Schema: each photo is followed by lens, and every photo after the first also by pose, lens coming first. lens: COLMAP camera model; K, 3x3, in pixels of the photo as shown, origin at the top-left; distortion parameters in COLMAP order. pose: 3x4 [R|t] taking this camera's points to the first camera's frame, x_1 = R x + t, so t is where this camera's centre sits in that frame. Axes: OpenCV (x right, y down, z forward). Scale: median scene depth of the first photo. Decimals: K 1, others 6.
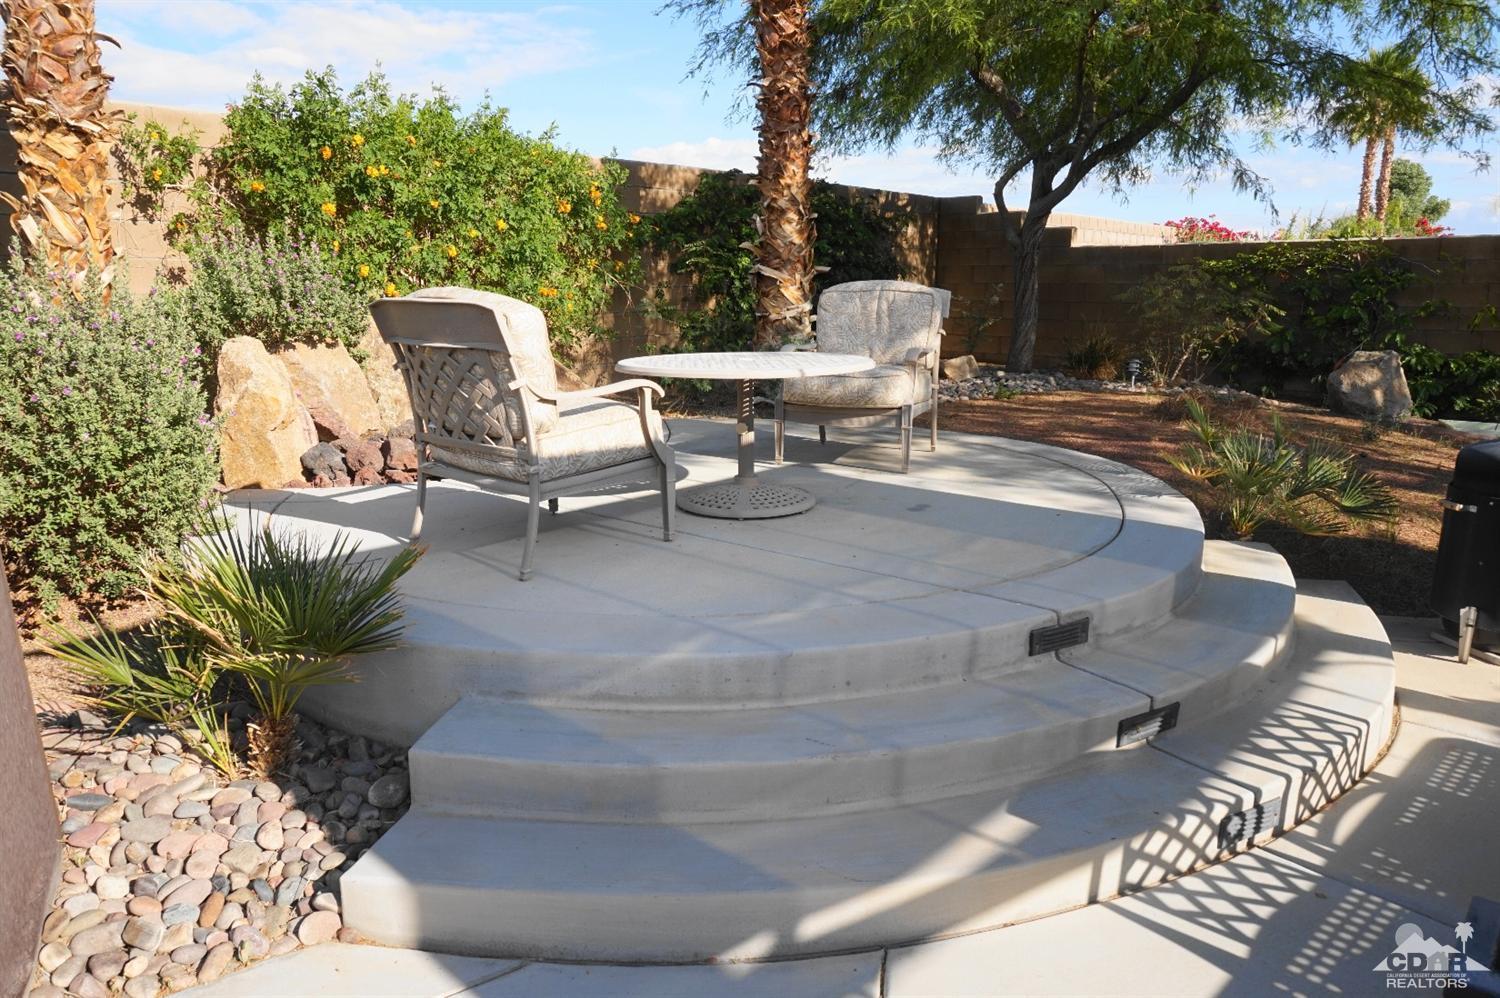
lens RADIAL K [[988.8, 0, 750.0], [0, 988.8, 499.0], [0, 0, 1]] dist [-0.035487, 0.007374]
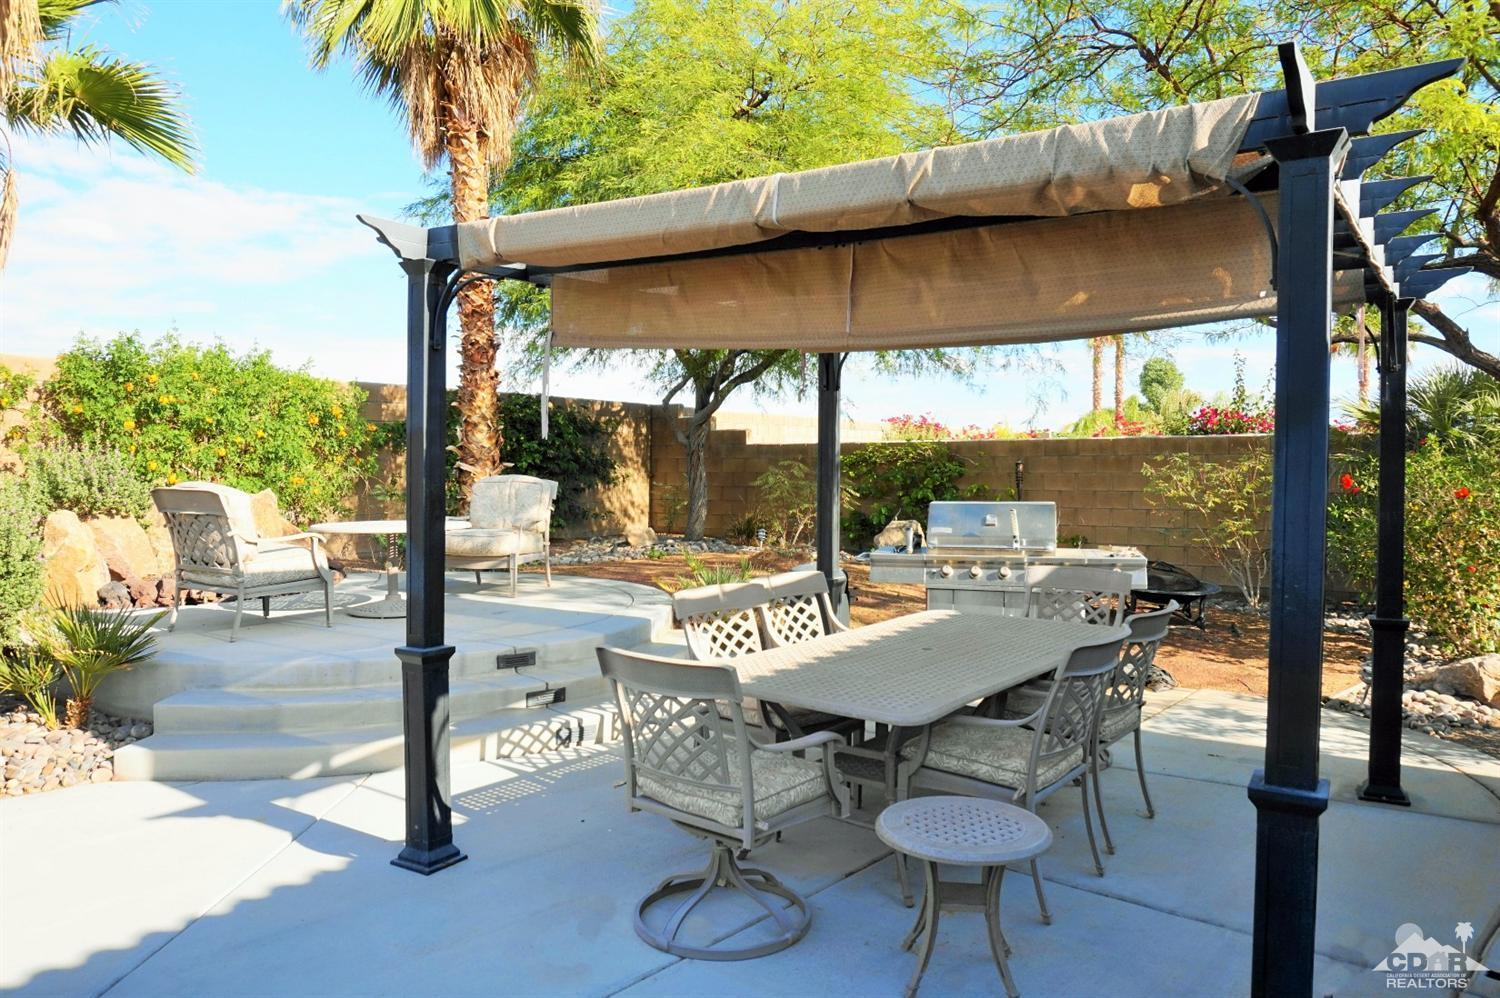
lens RADIAL K [[1088.4, 0, 750.1], [0, 1088.4, 505.9], [0, 0, 1]] dist [-0.004173, 0.008608]
pose [[0.991713, -0.001381, 0.128463, 0.274205], [0.023951, 0.984399, -0.174315, 0.125084], [-0.126218, 0.175947, 0.976274, -0.666503]]
